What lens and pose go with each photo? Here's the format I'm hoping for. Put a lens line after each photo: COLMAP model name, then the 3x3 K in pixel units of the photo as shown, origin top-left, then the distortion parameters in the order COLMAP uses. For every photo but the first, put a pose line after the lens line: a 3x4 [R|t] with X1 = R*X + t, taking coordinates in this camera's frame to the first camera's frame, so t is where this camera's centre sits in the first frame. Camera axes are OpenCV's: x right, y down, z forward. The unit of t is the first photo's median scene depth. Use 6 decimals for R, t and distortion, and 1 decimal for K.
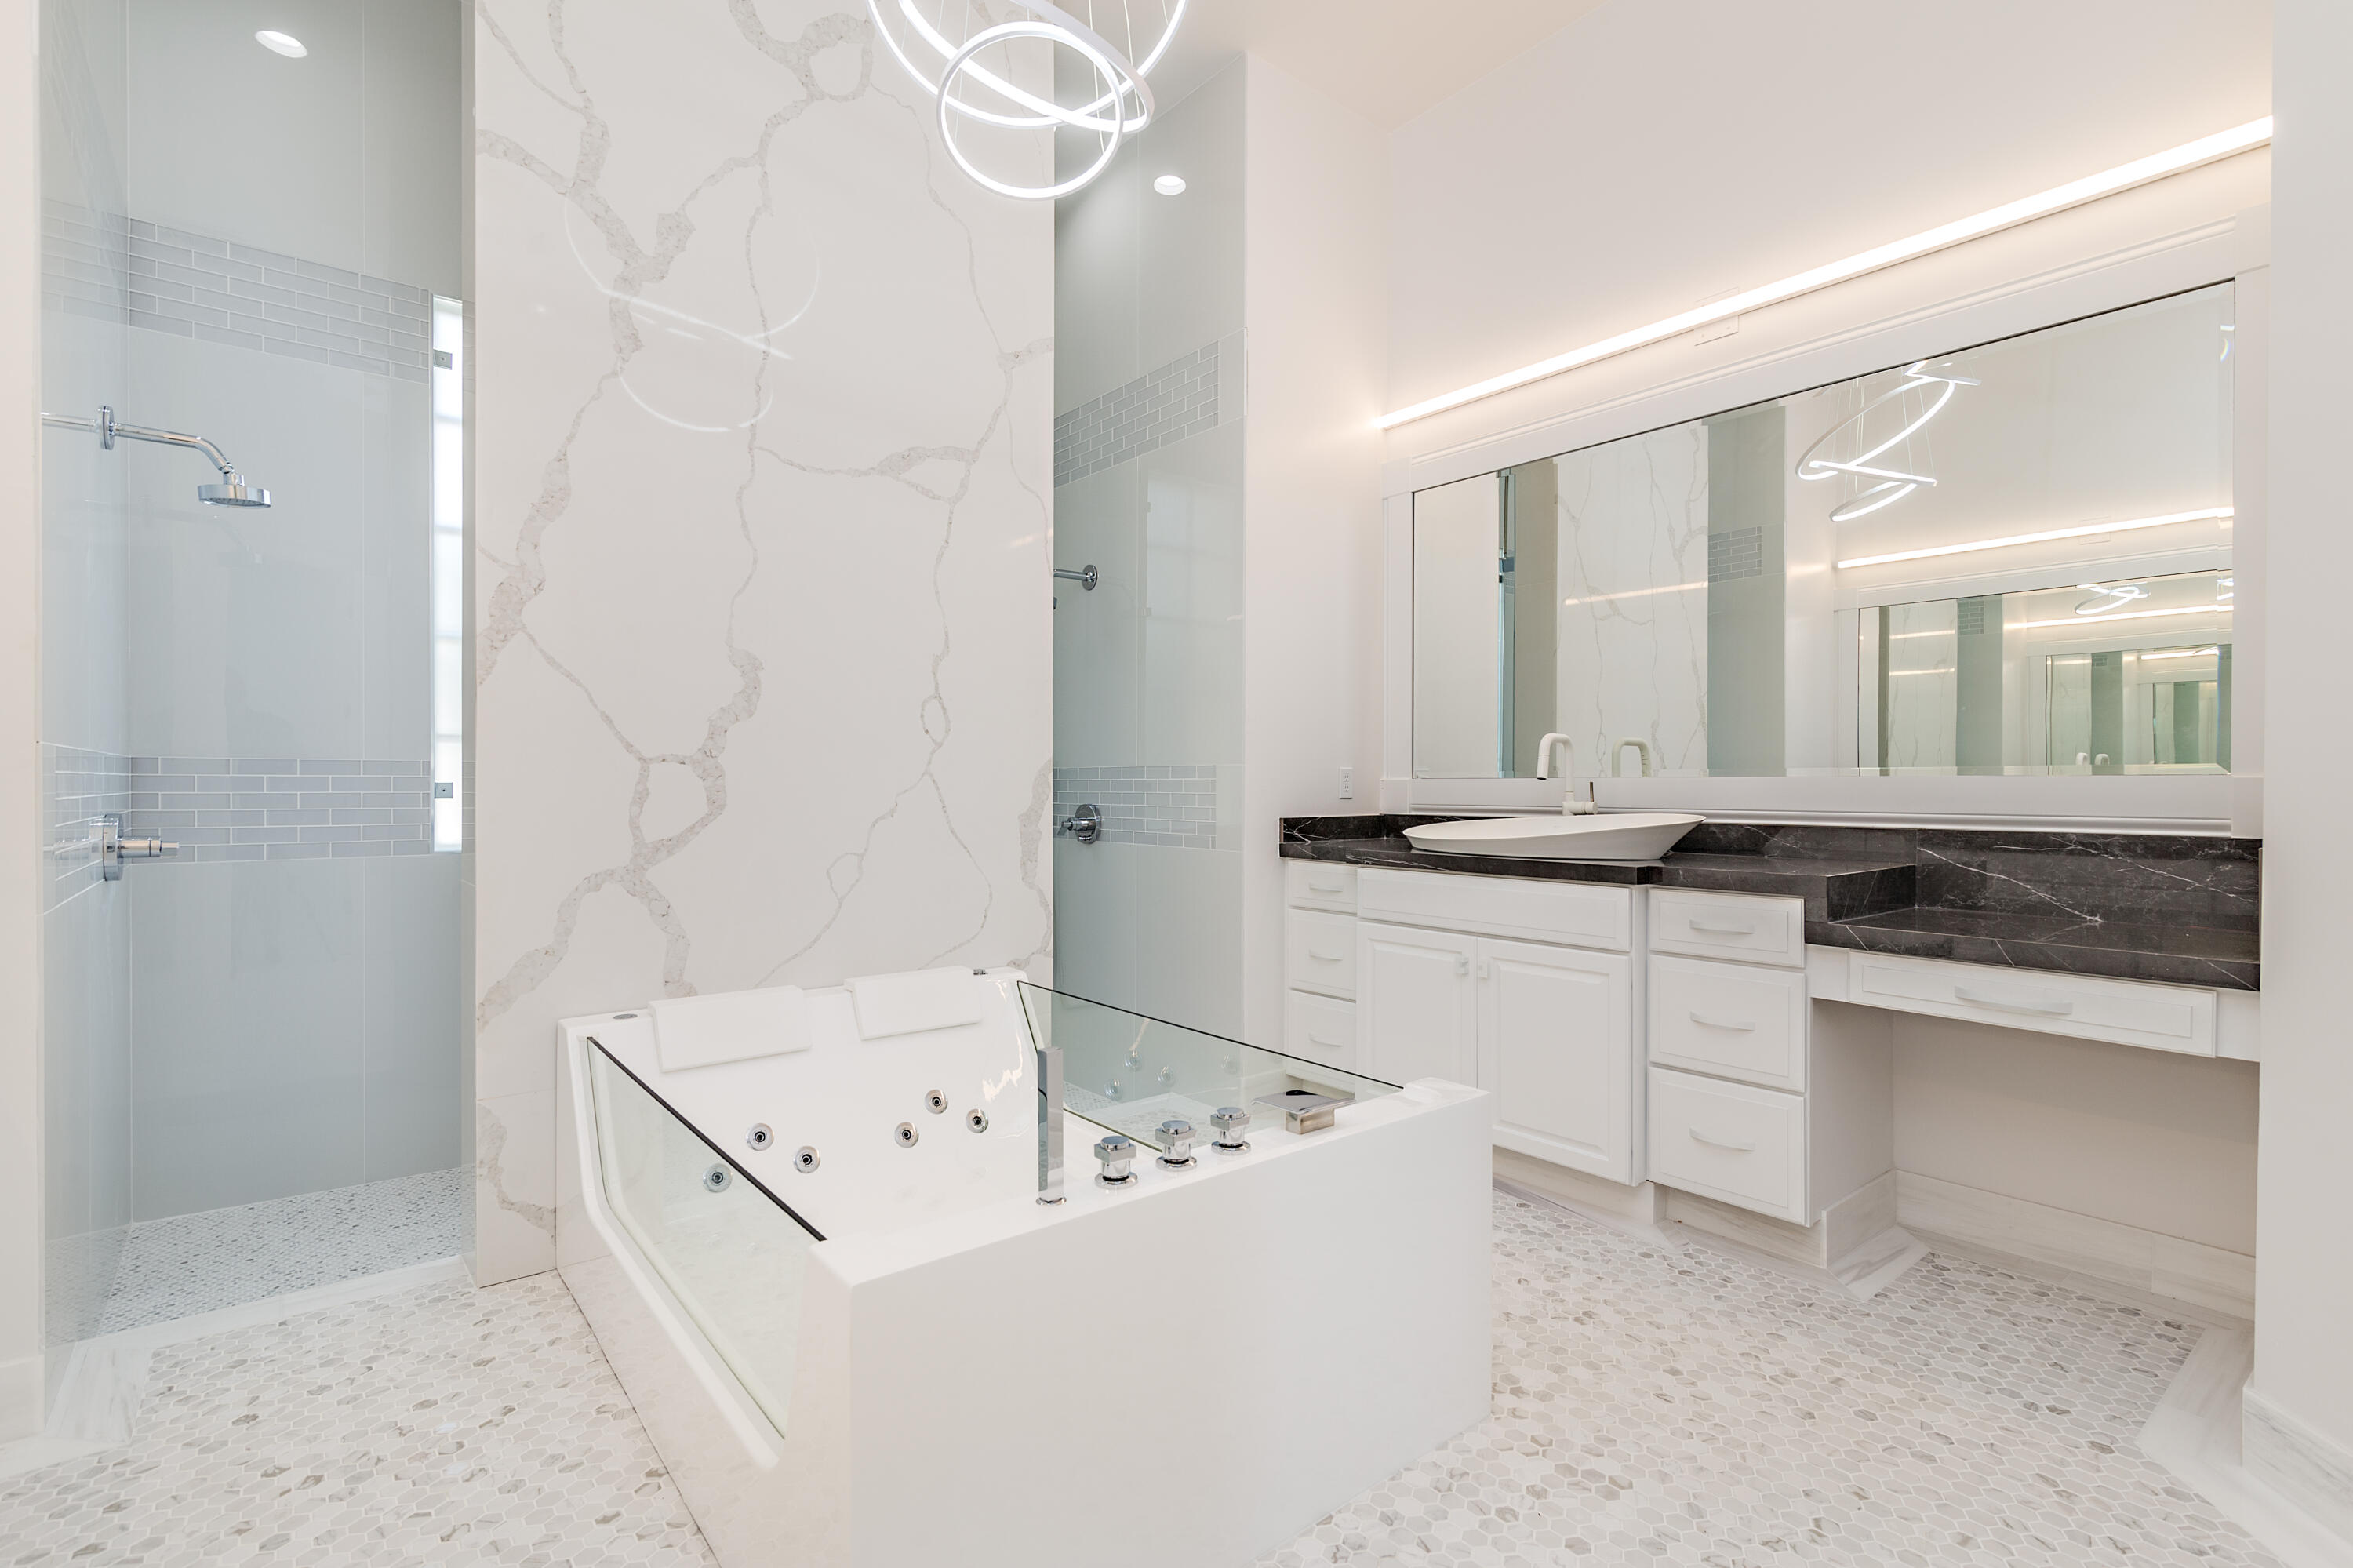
lens RADIAL K [[1077.6, 0, 1176.7], [0, 1077.6, 790.2], [0, 0, 1]] dist [0.005599, -0.001630]
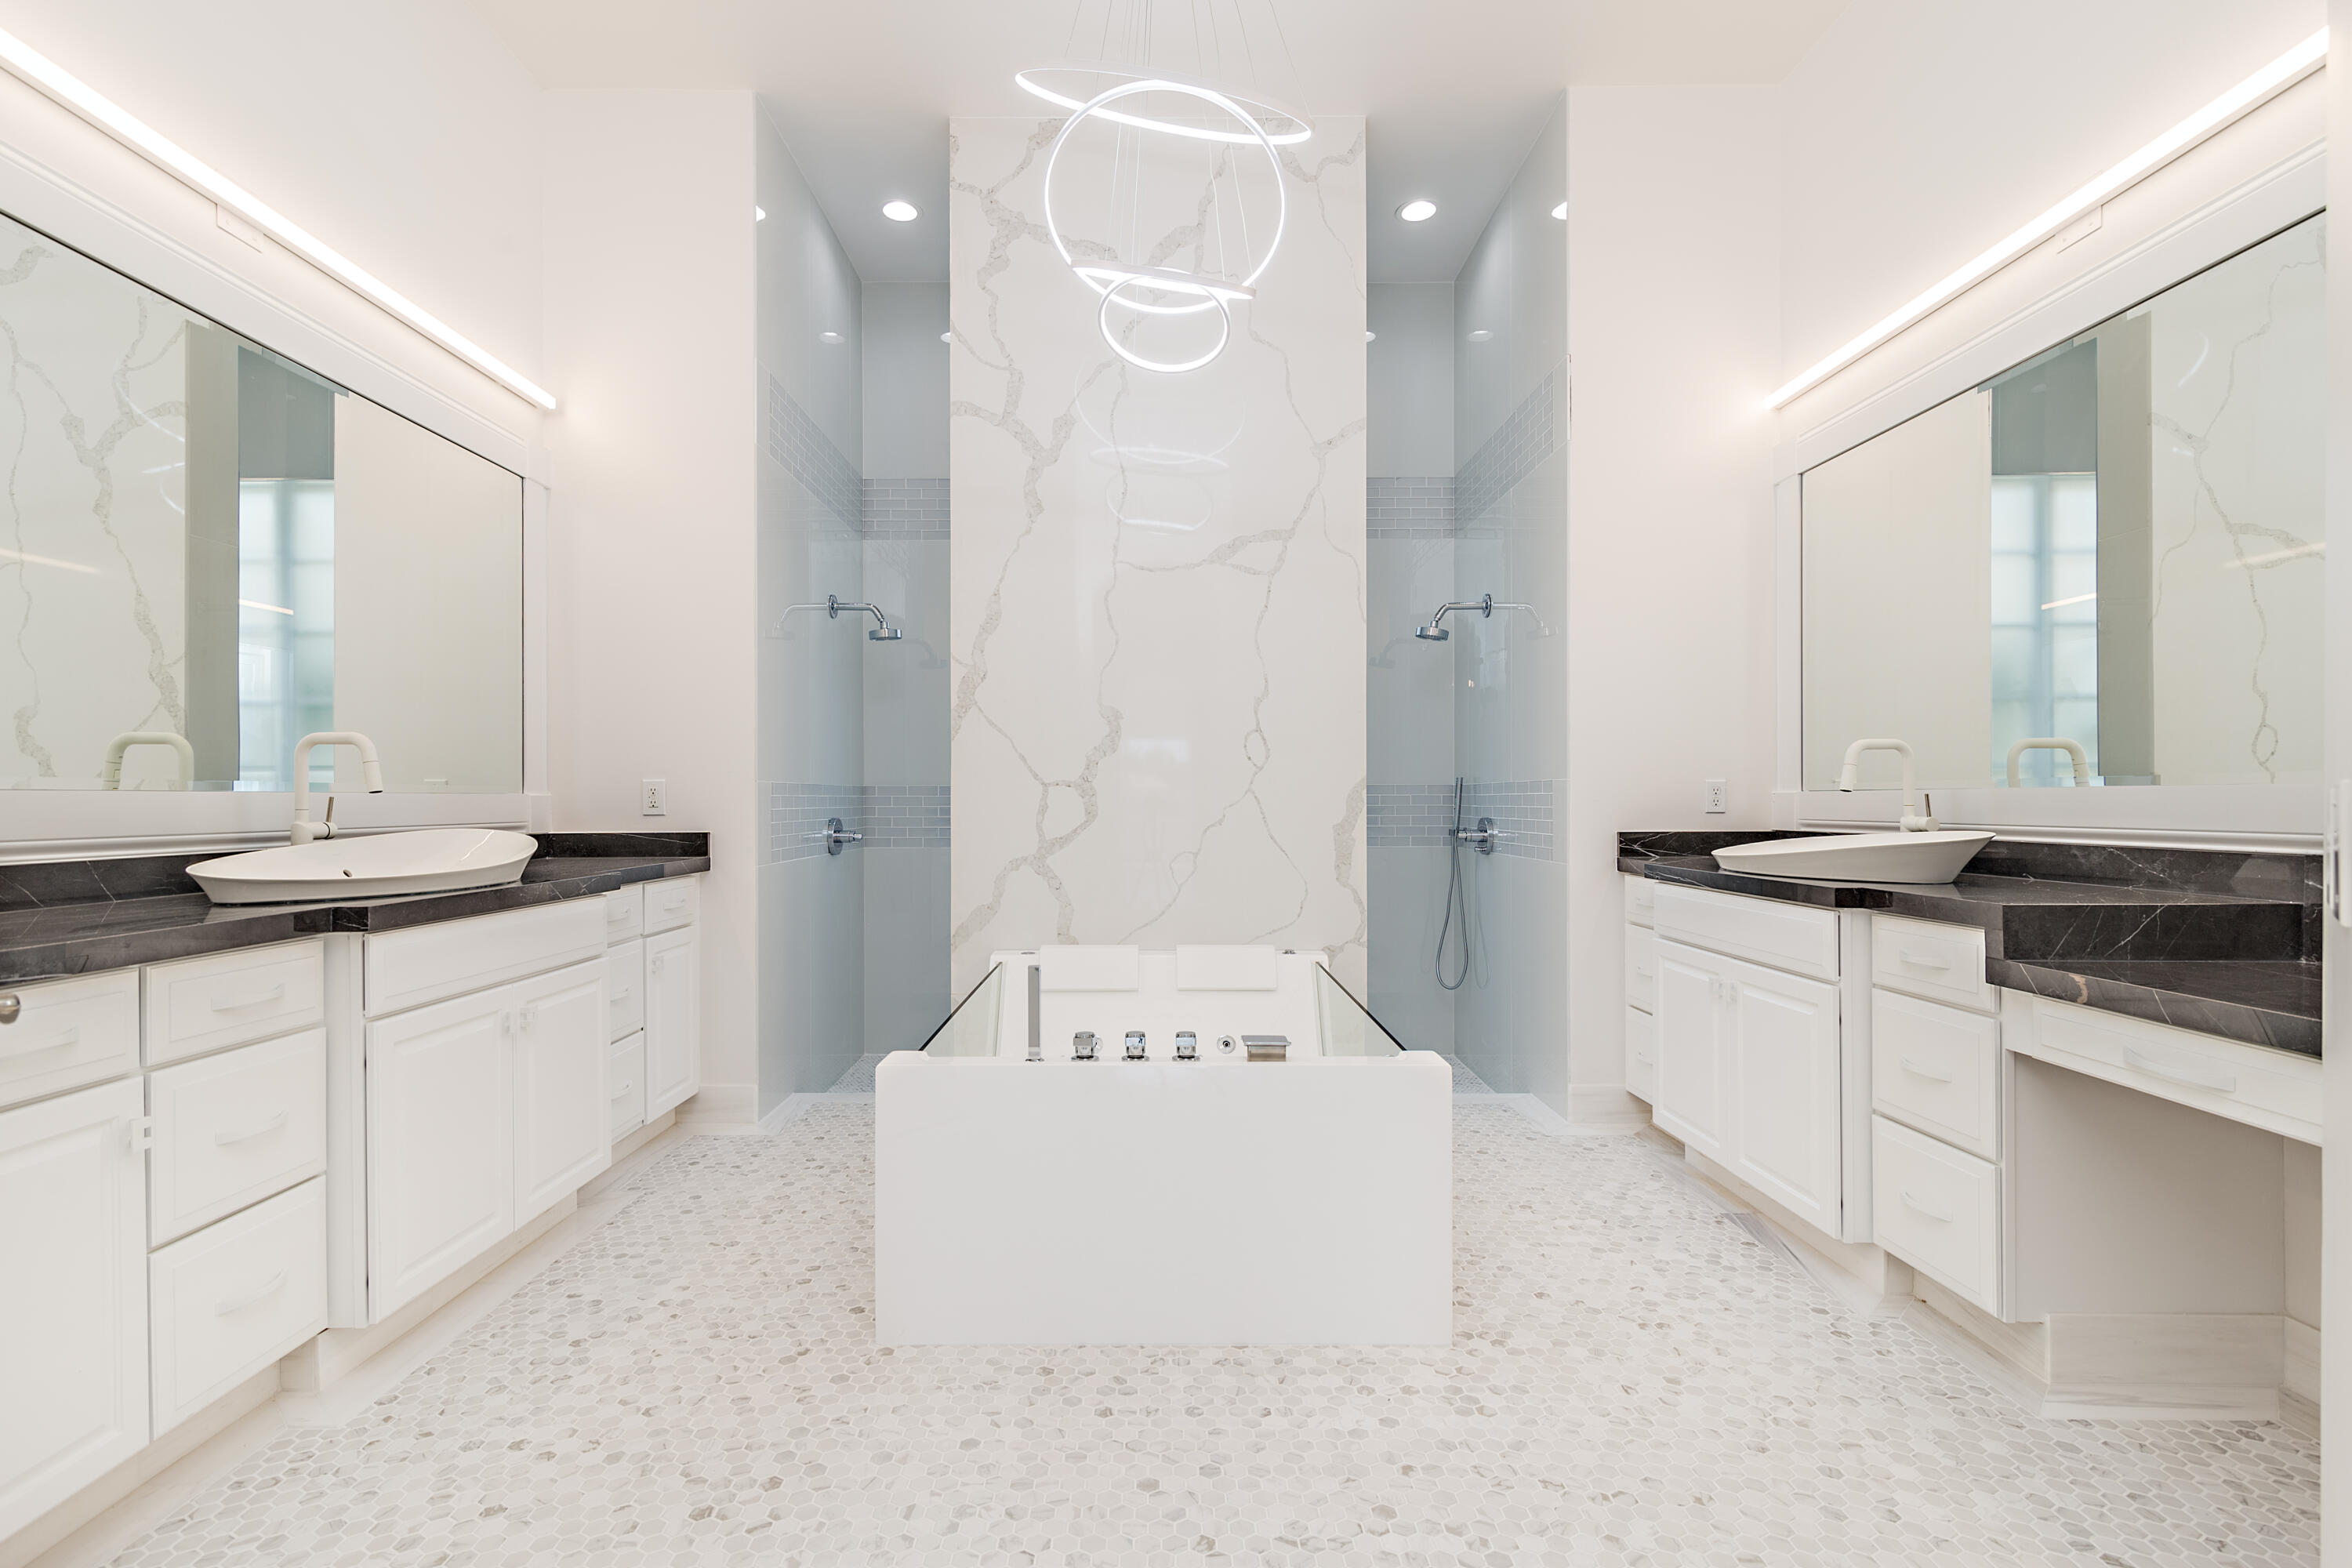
lens RADIAL K [[1077.1, 0, 1139.5], [0, 1077.1, 799.4], [0, 0, 1]] dist [0.005599, -0.001630]
pose [[0.773090, -0.004061, -0.634283, 0.548981], [0.000797, 0.999985, -0.005431, 0.000858], [0.634295, 0.003693, 0.773082, -0.073551]]
